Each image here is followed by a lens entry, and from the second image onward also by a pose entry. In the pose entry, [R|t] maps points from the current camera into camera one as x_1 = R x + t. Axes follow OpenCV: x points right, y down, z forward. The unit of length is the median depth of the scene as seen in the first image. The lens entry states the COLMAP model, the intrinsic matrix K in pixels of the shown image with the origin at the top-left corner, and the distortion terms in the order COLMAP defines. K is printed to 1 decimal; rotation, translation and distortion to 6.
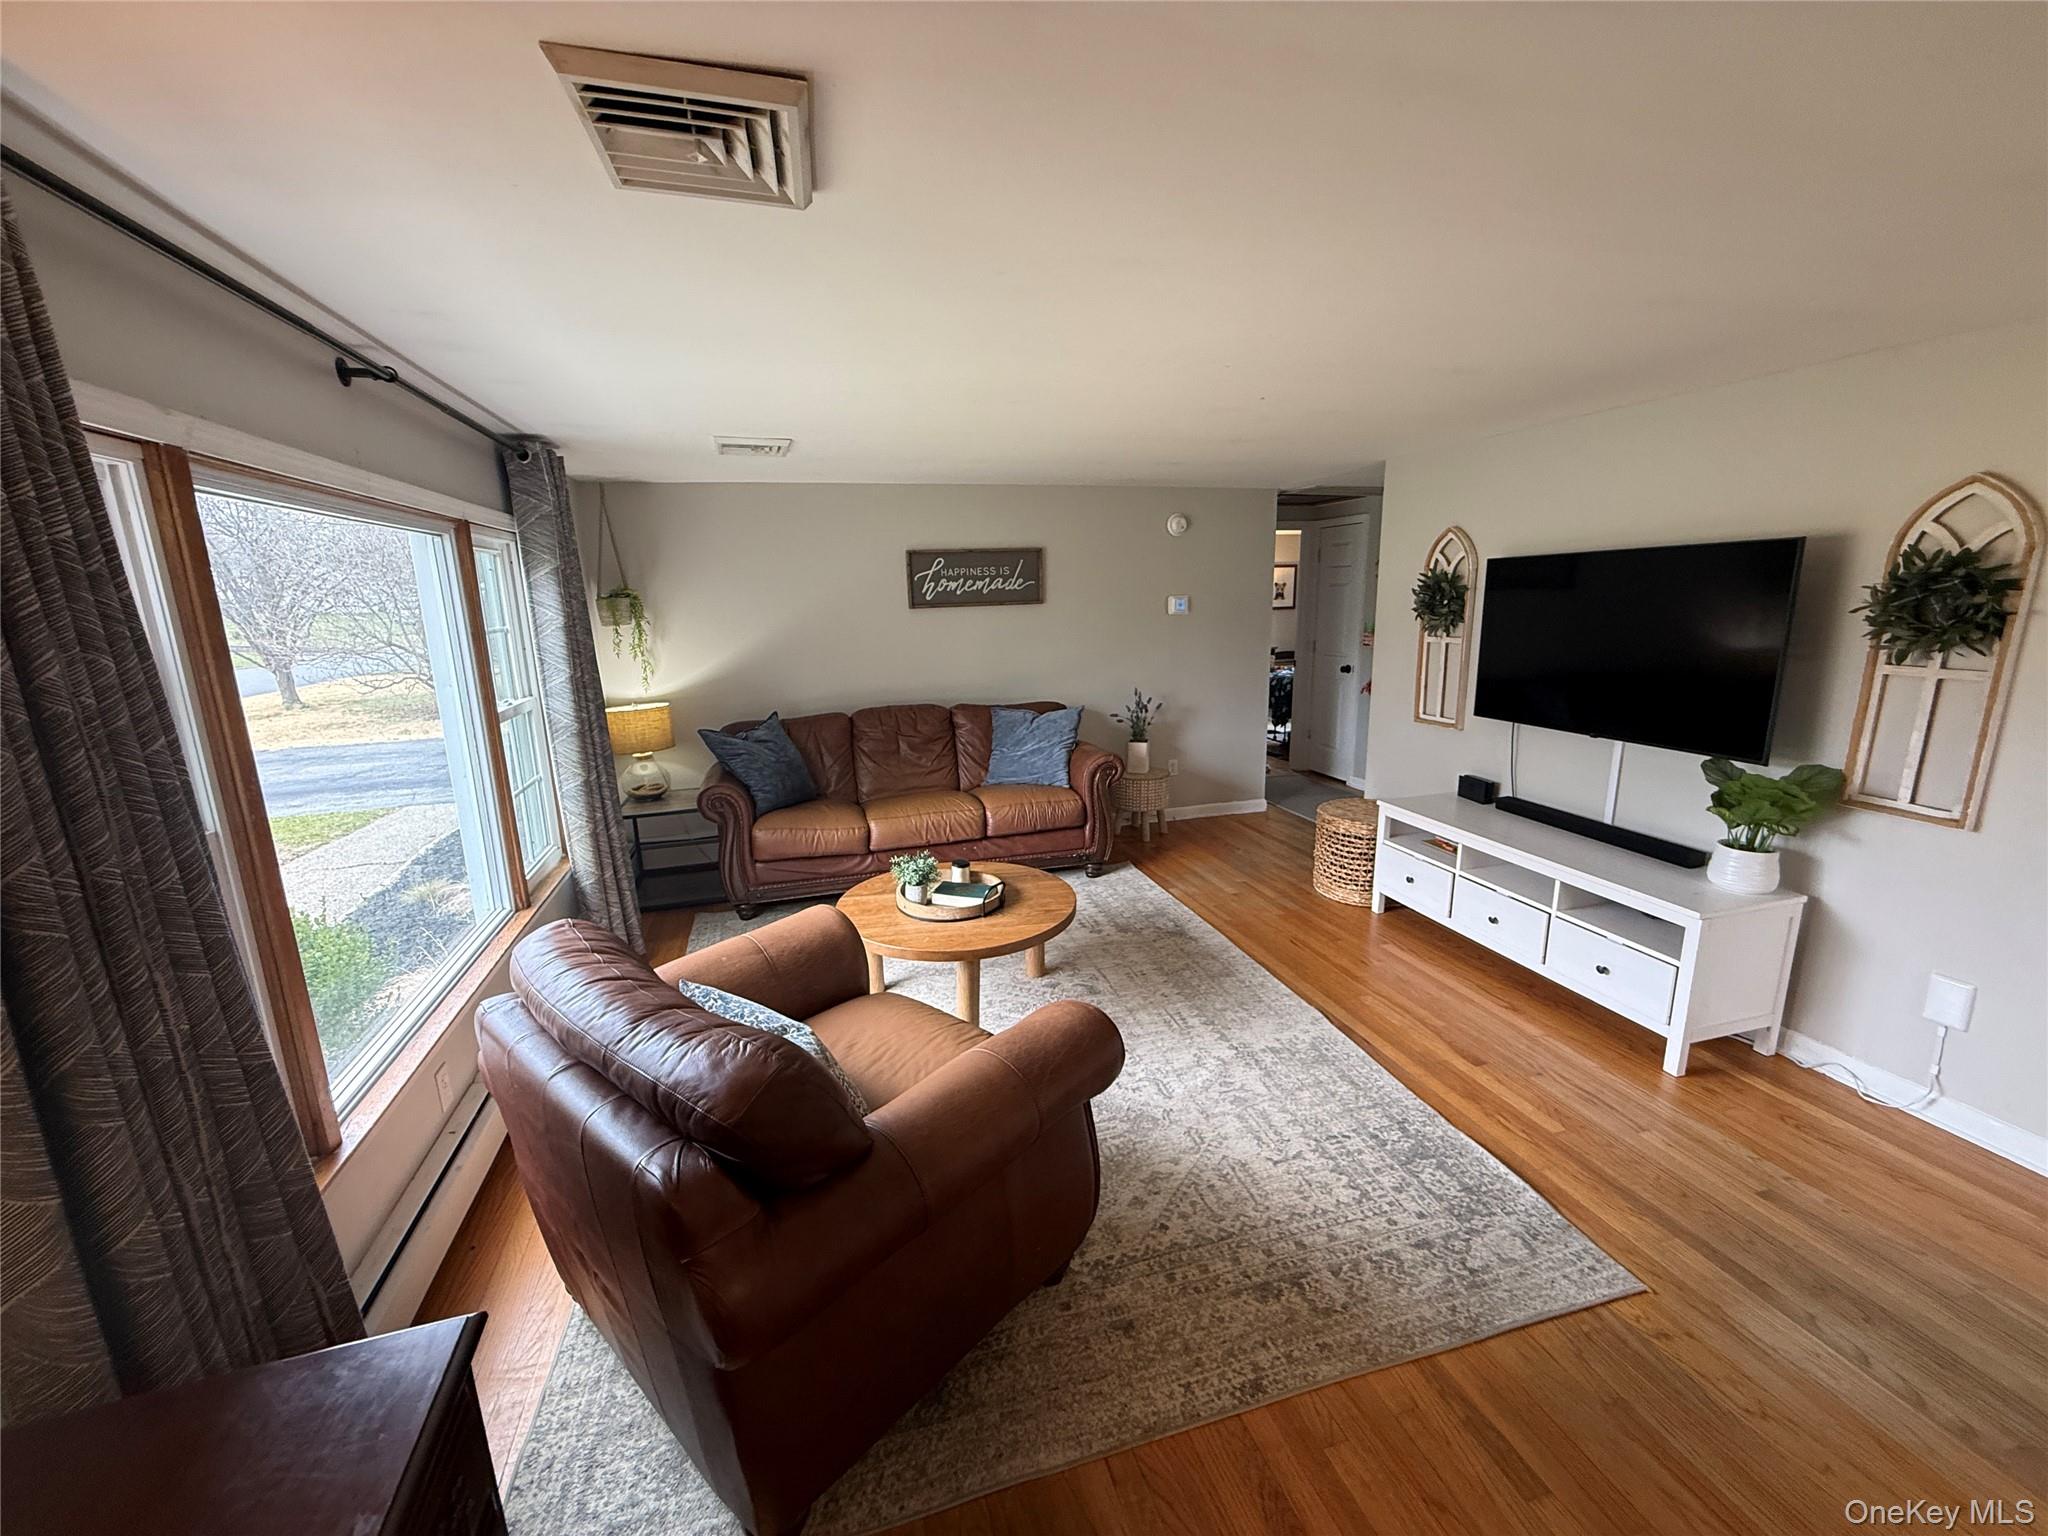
lens RADIAL K [[816.9, 0, 1019.5], [0, 816.9, 766.9], [0, 0, 1]] dist [0.000431, -0.000343]
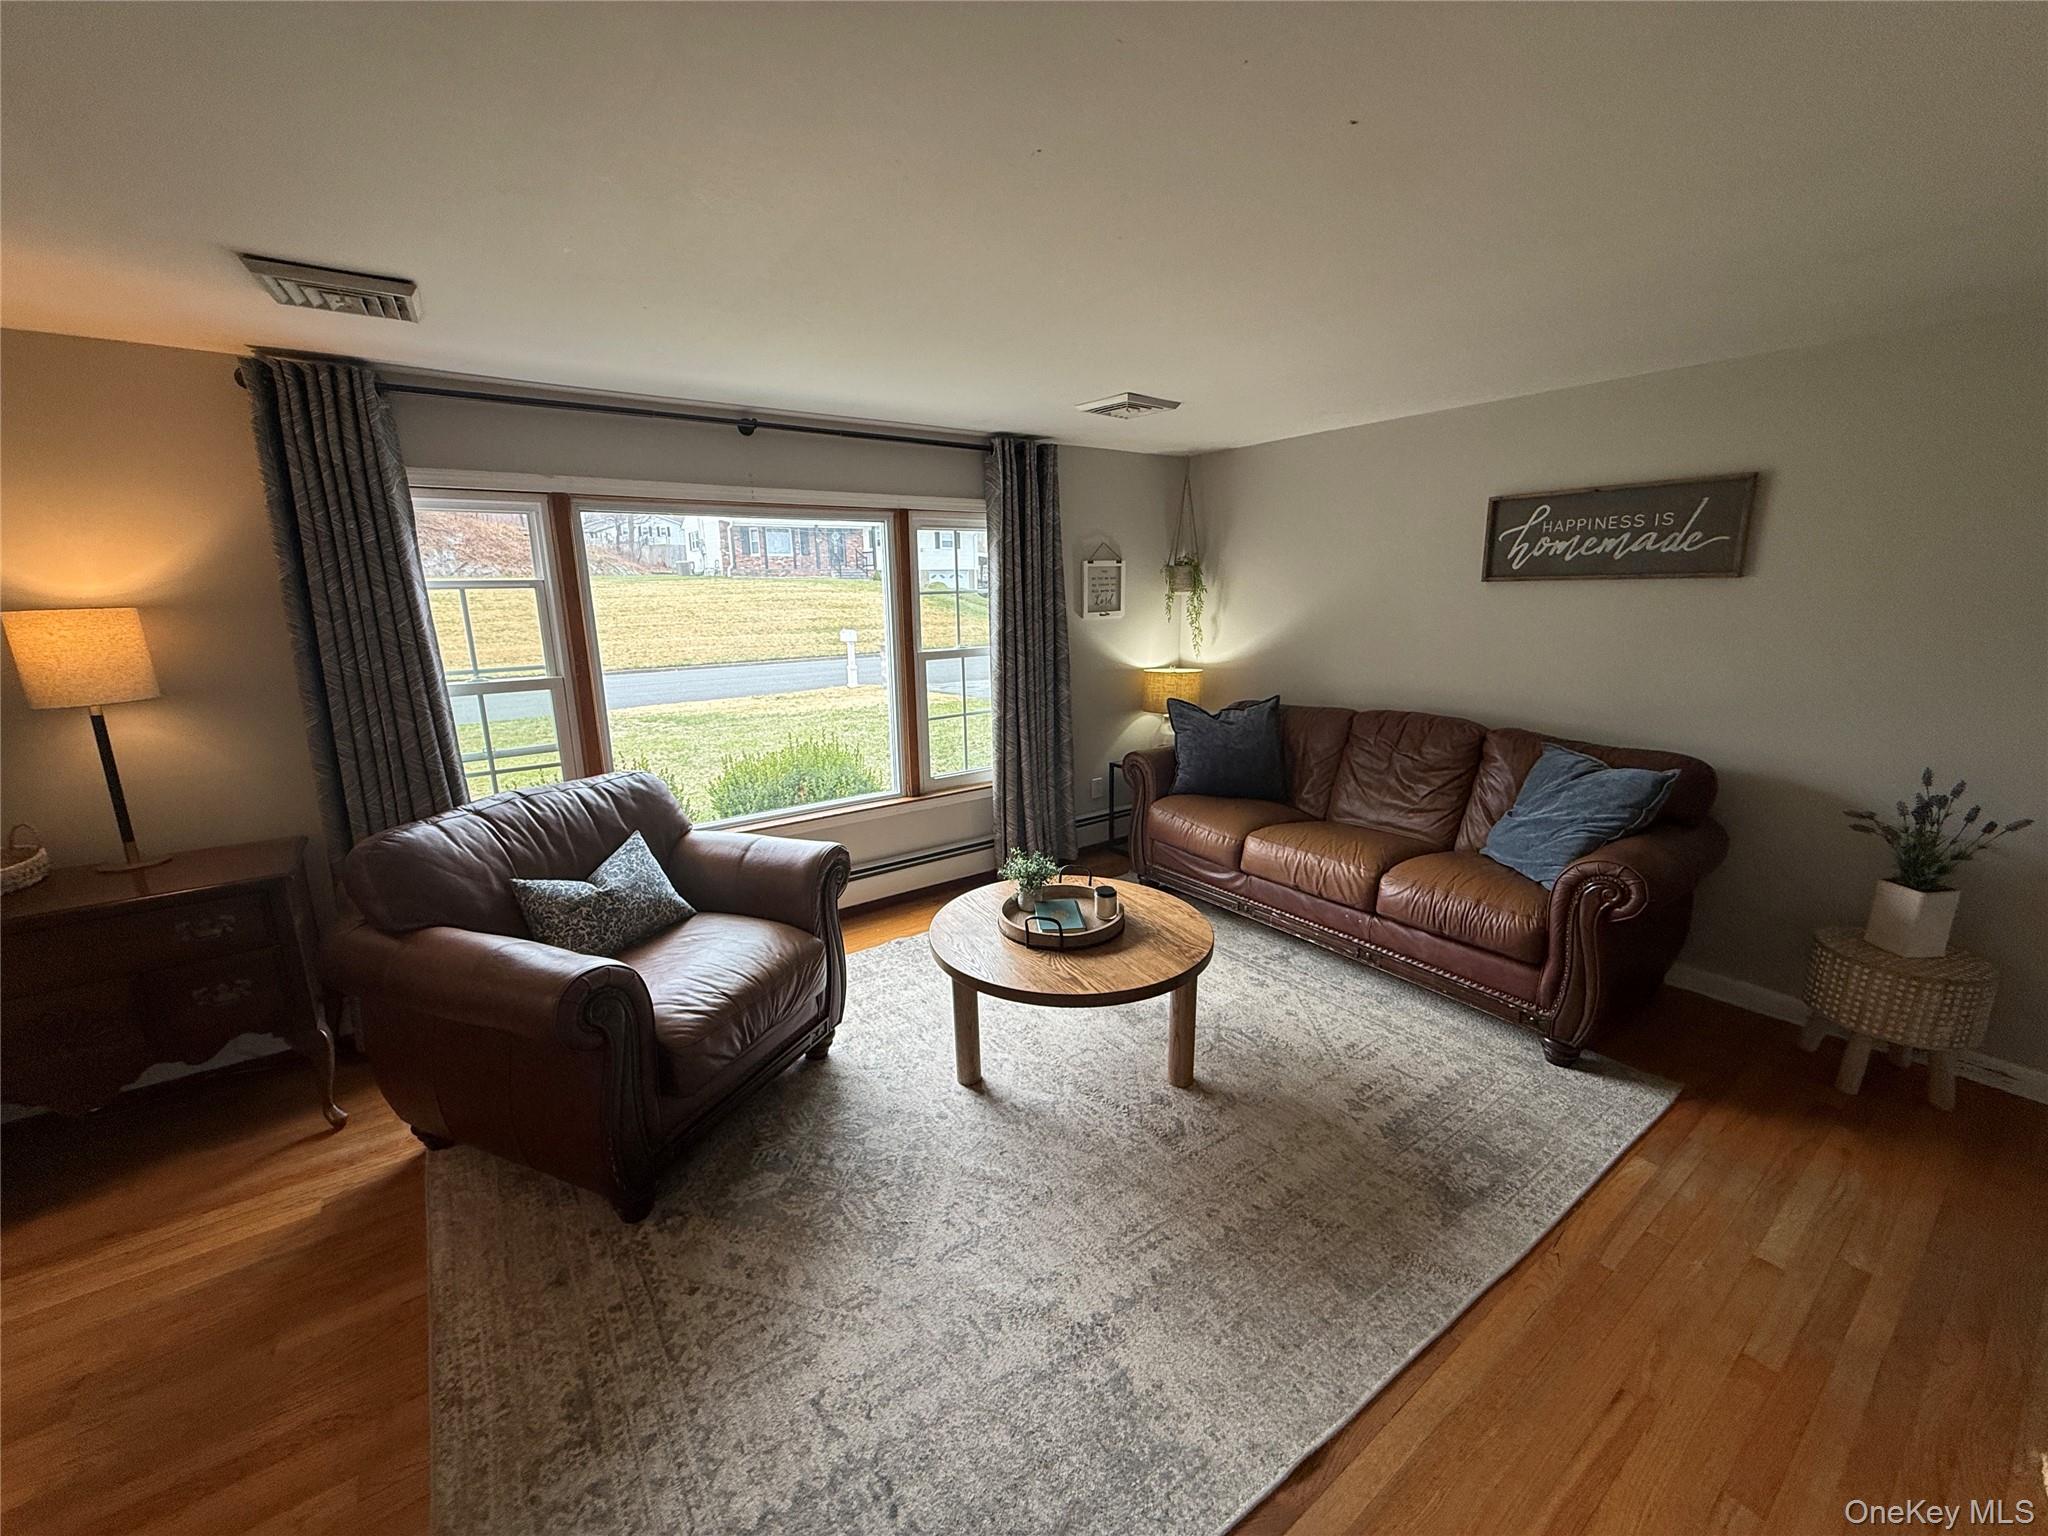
lens RADIAL K [[816.9, 0, 1019.3], [0, 816.9, 769.3], [0, 0, 1]] dist [0.000431, -0.000343]
pose [[0.336116, 0.229078, -0.913537, 0.790396], [-0.191953, 0.966272, 0.171677, -0.159339], [0.922052, 0.117652, 0.368751, 0.763234]]
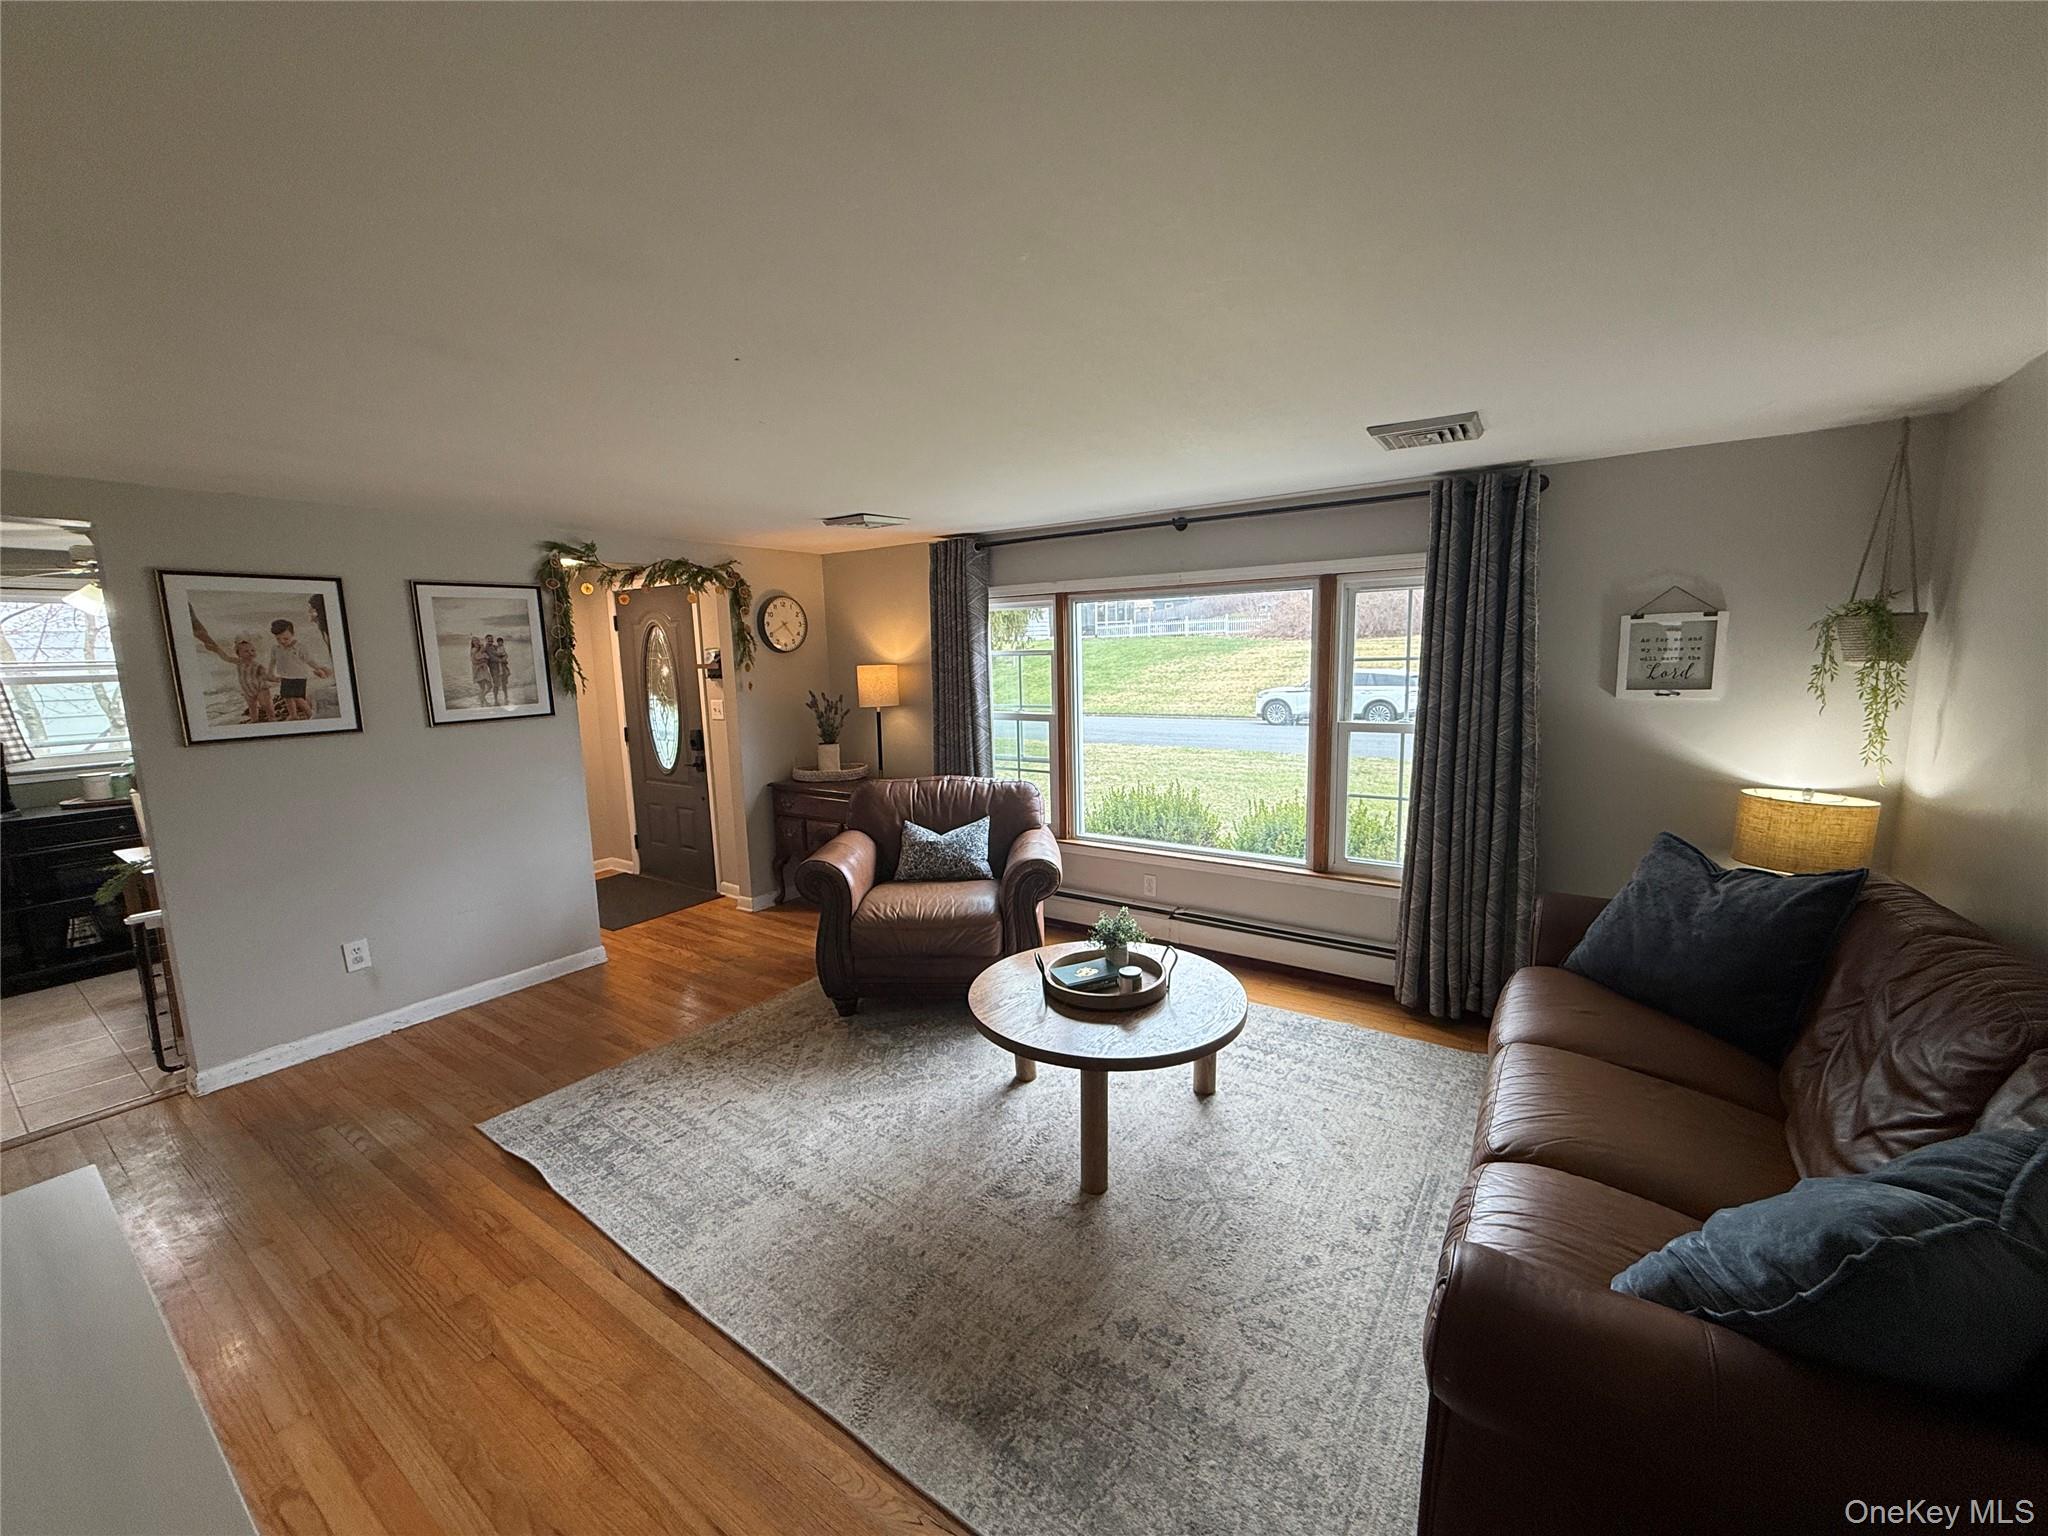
lens RADIAL K [[816.9, 0, 1016.5], [0, 816.9, 768.5], [0, 0, 1]] dist [0.000431, -0.000343]
pose [[-0.778191, 0.132441, -0.613904, 0.611317], [-0.089316, 0.944236, 0.316924, -0.400447], [0.621644, 0.301459, -0.722967, 1.840990]]
